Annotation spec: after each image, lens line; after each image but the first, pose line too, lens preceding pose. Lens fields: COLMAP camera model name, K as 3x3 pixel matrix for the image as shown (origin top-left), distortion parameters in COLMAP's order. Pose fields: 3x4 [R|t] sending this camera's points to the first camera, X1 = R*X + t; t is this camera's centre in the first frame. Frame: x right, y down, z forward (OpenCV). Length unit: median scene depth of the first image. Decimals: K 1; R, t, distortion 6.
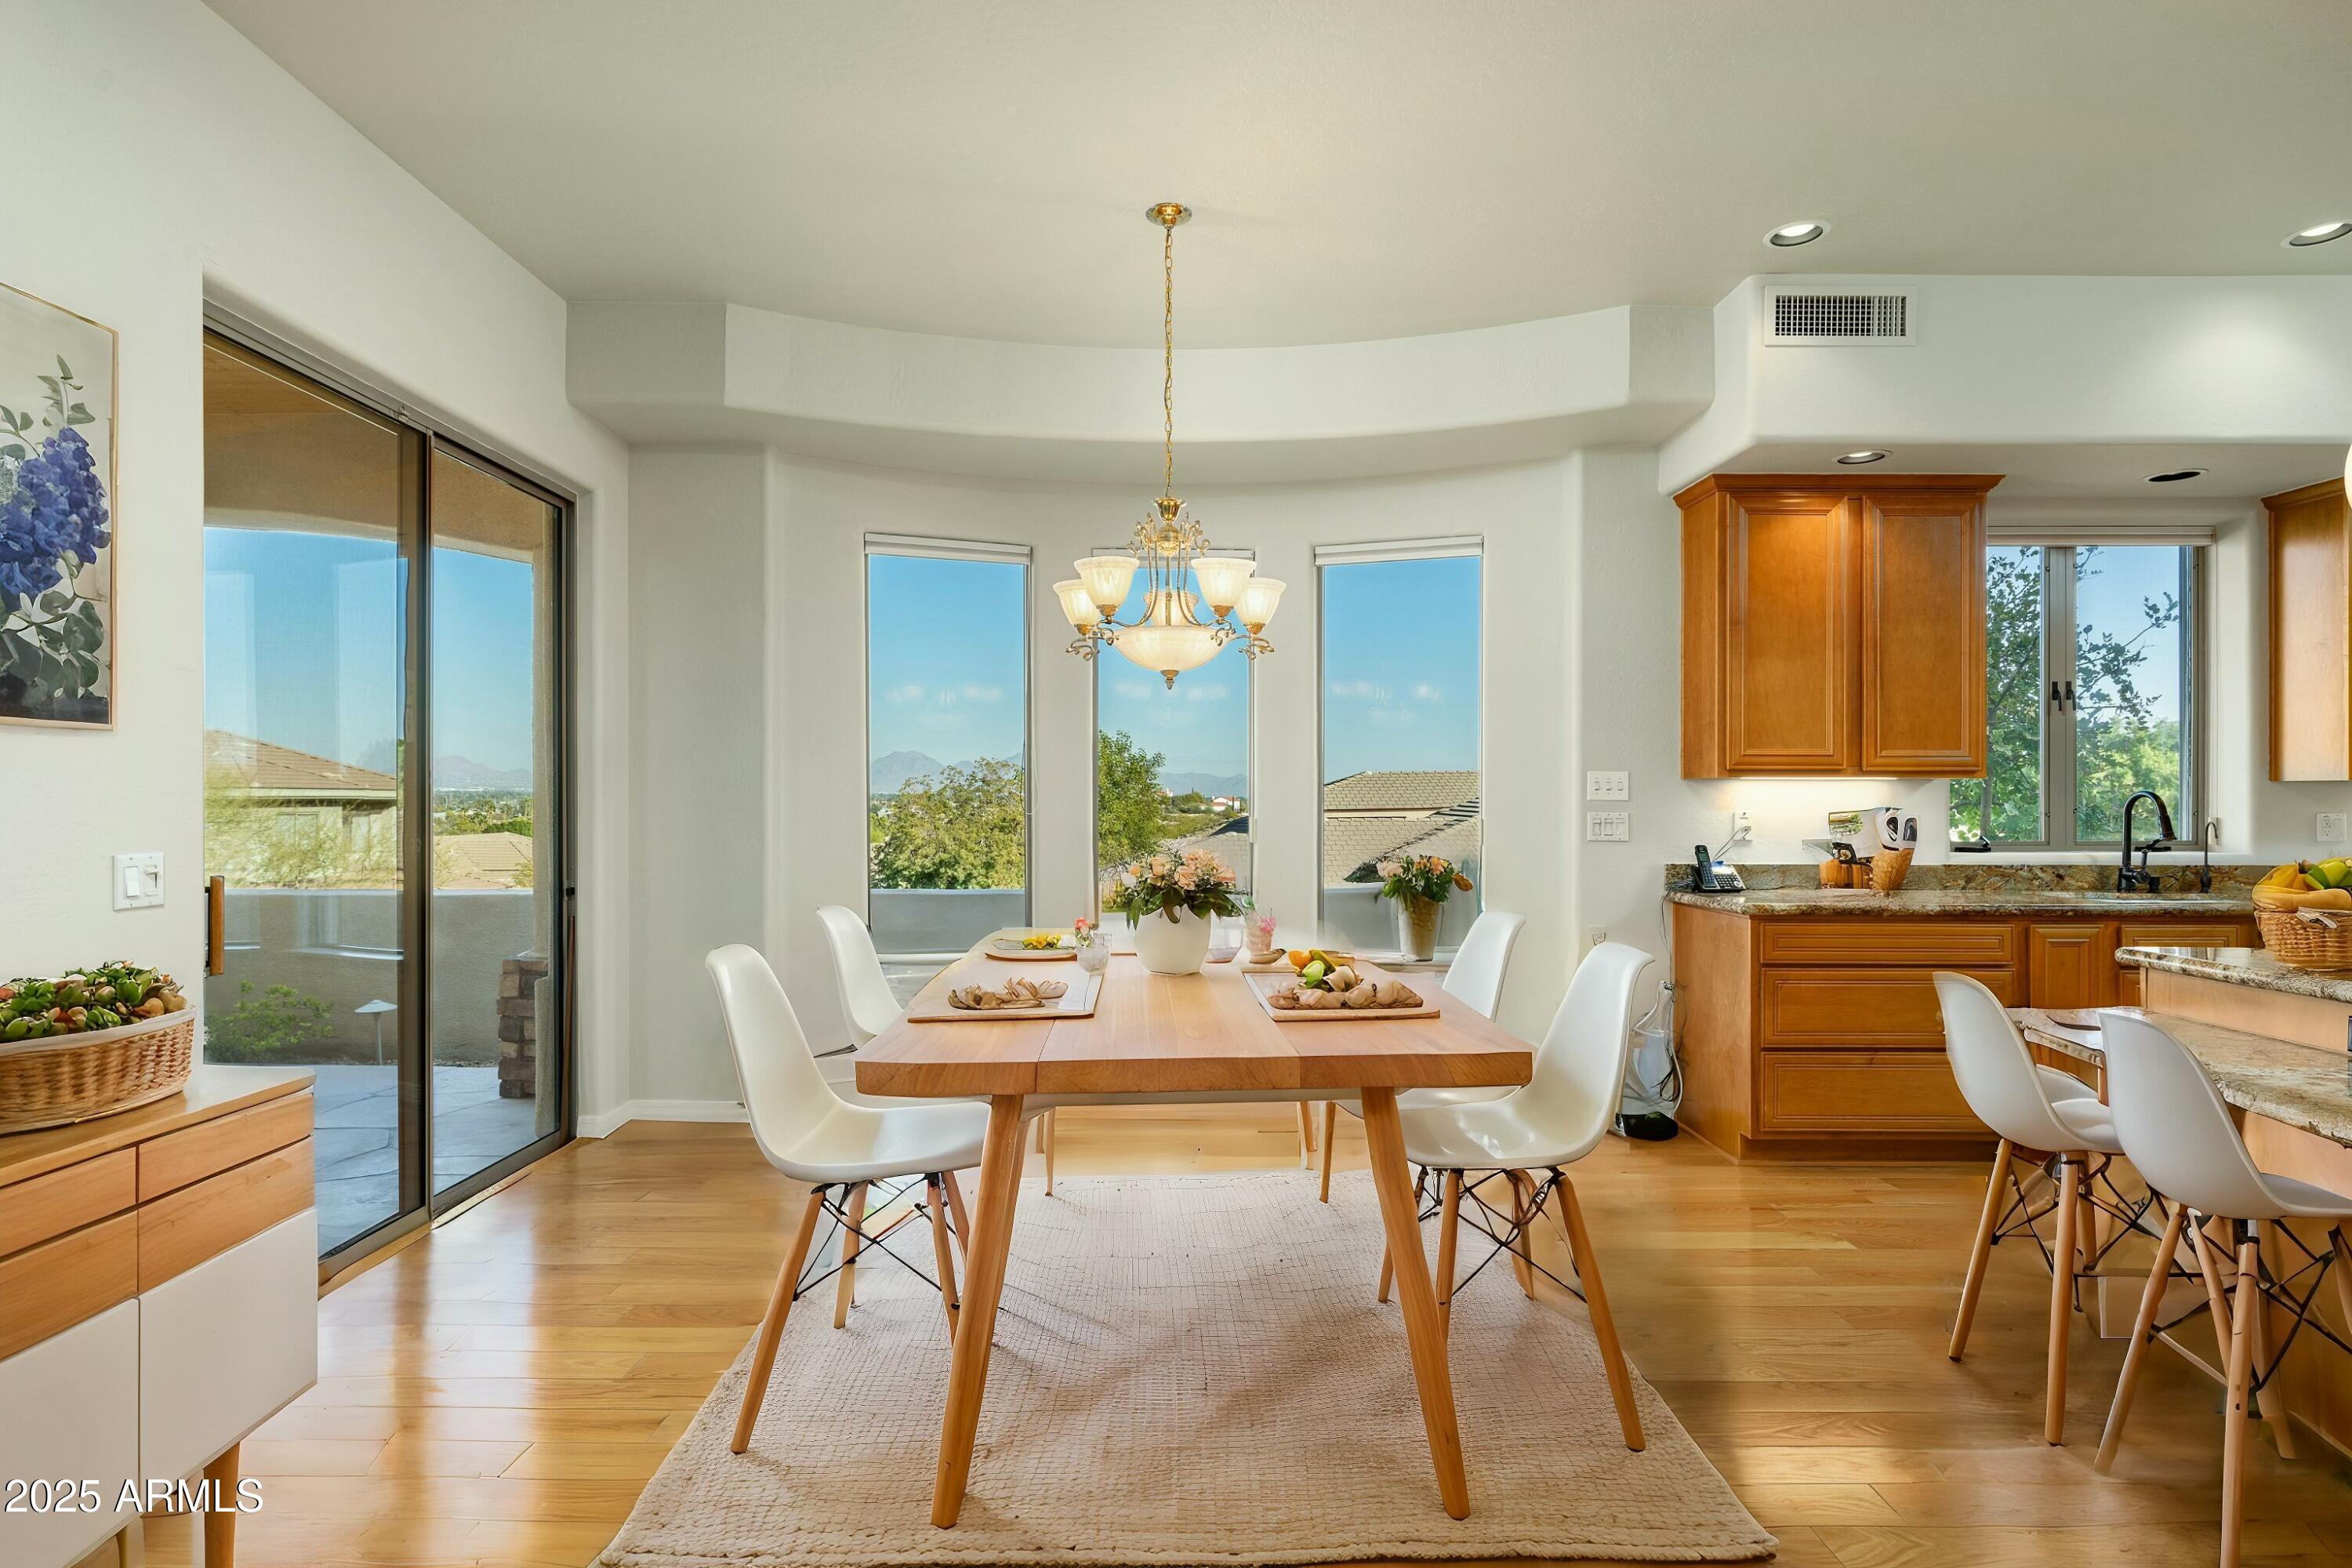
lens RADIAL K [[1168.5, 0, 1176.0], [0, 1168.5, 784.0], [0, 0, 1]] dist [-0.000768, 0.000159]
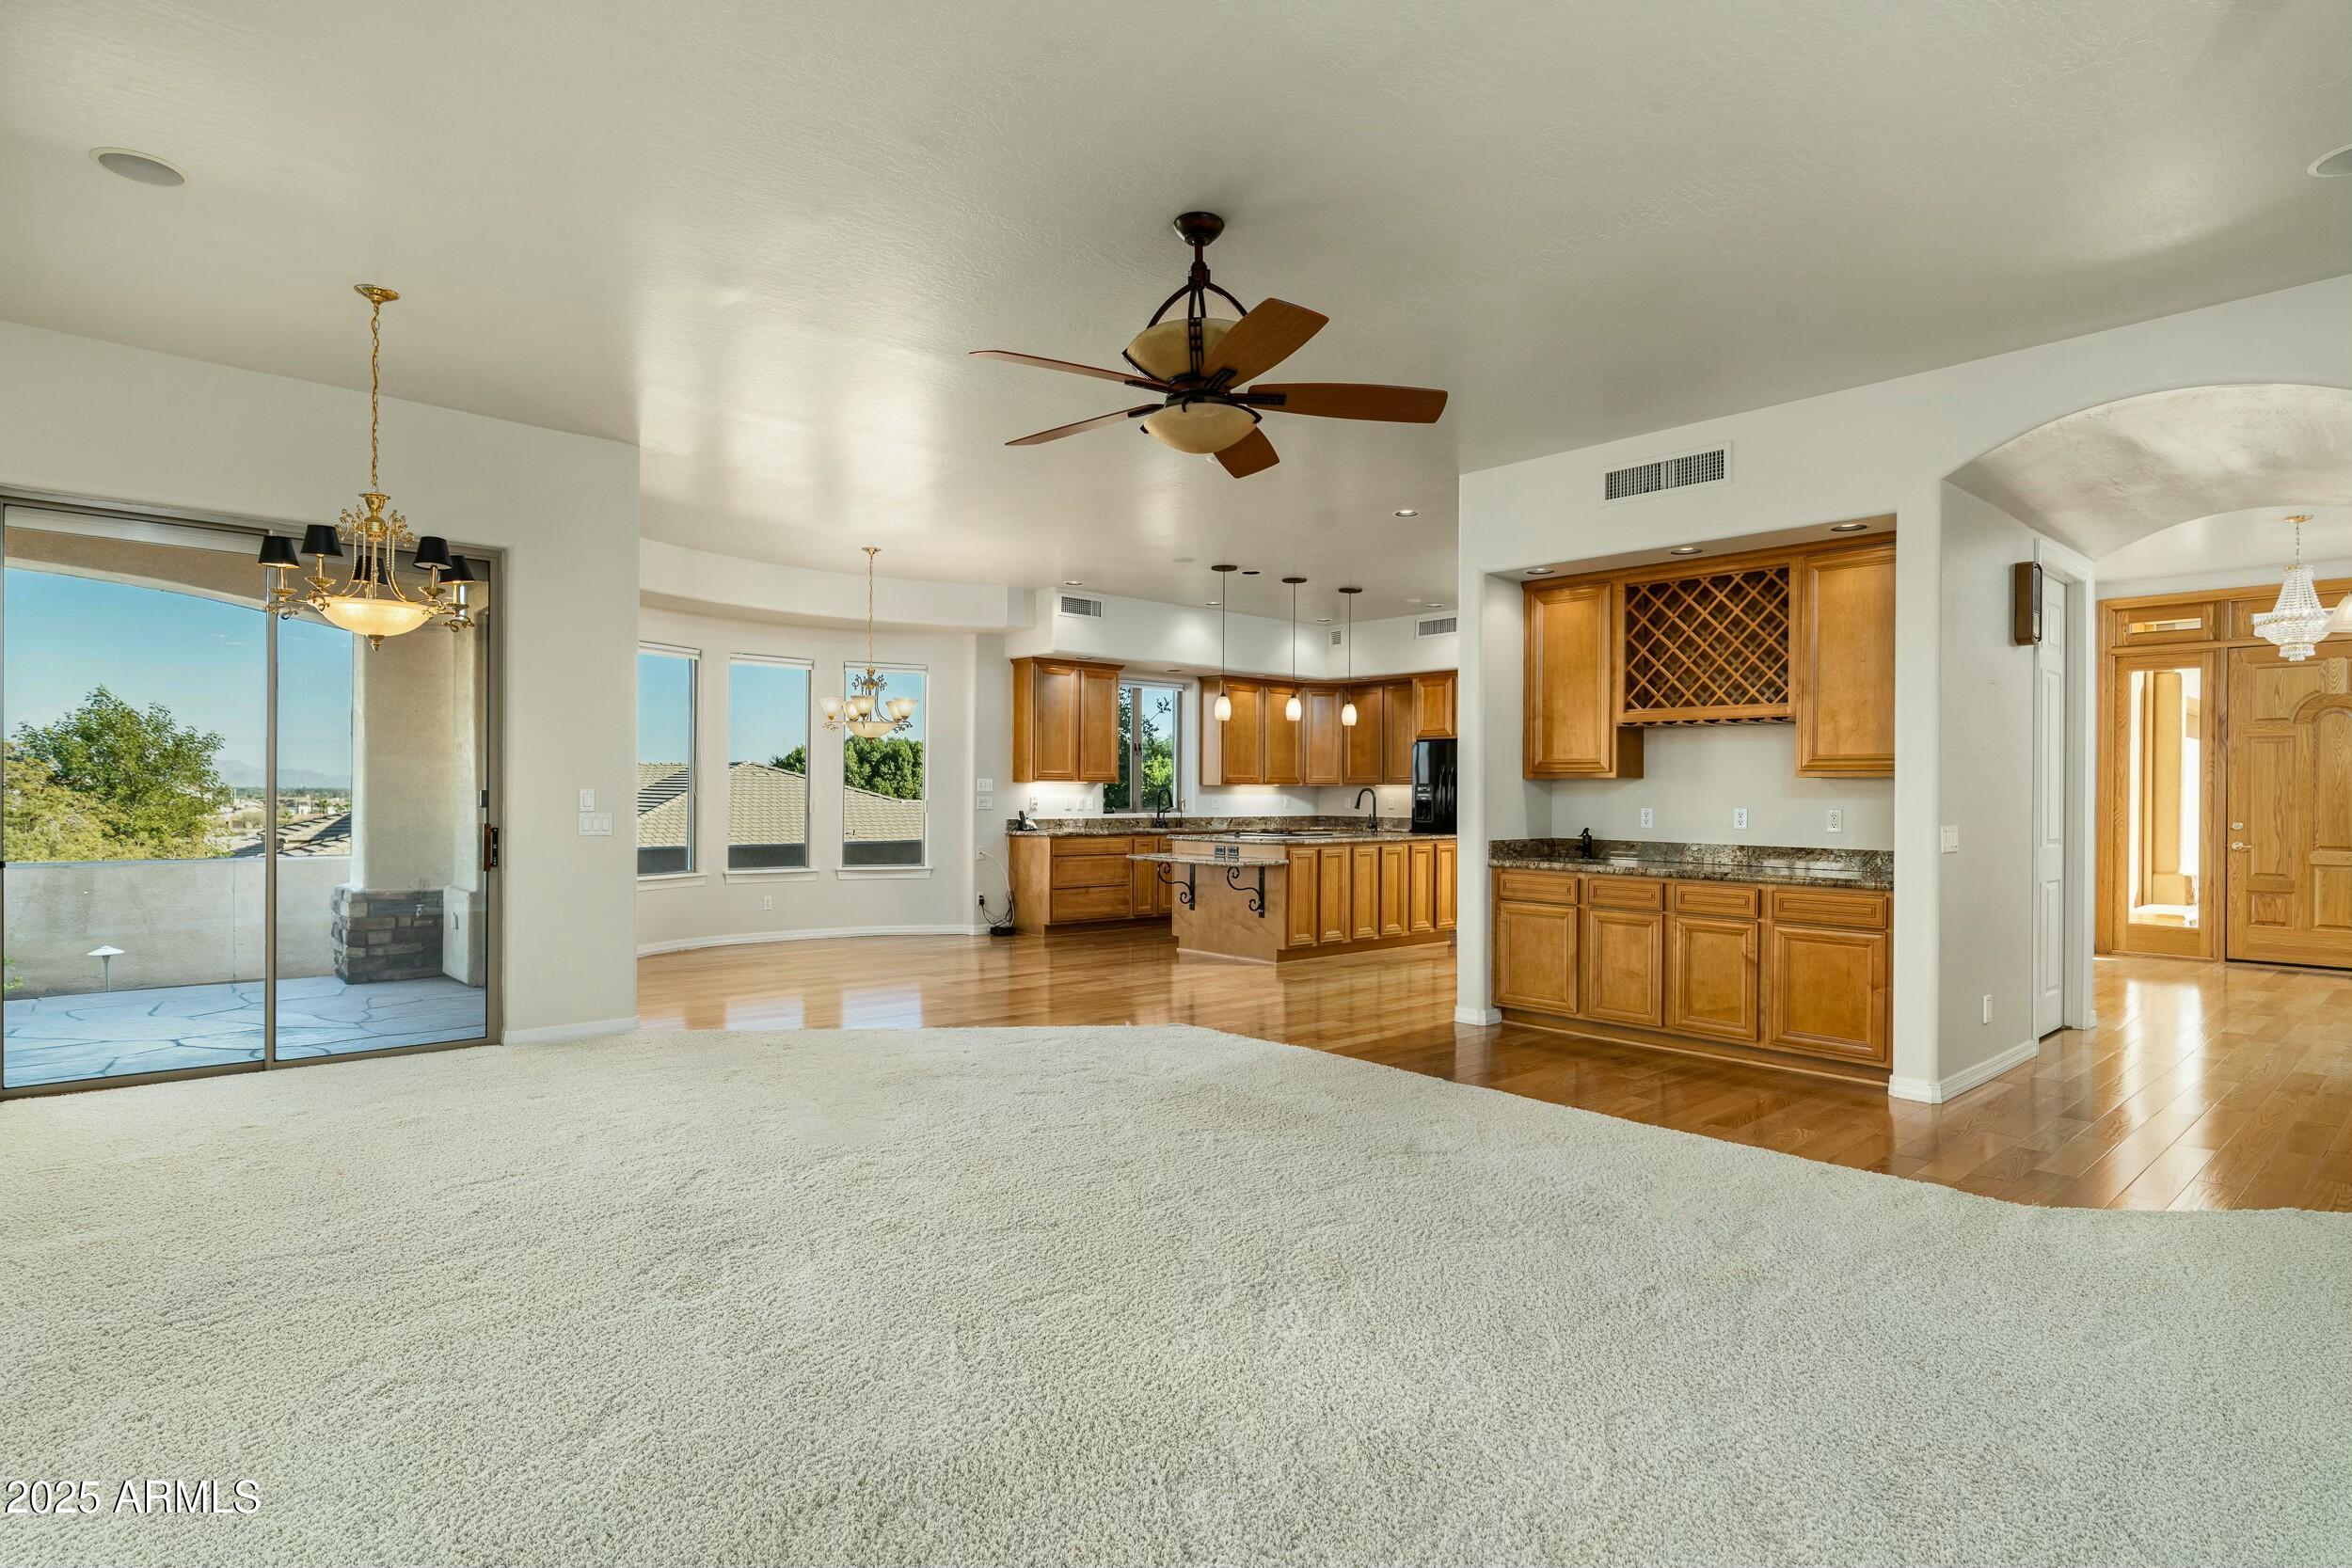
lens RADIAL K [[1222.7, 0, 1176.0], [0, 1222.7, 784.0], [0, 0, 1]] dist [0.000417, 0.000150]
pose [[0.742063, 0.007182, 0.670292, -0.959208], [-0.011998, 0.999925, 0.002569, -0.010930], [-0.670223, -0.009949, 0.742093, -1.017947]]
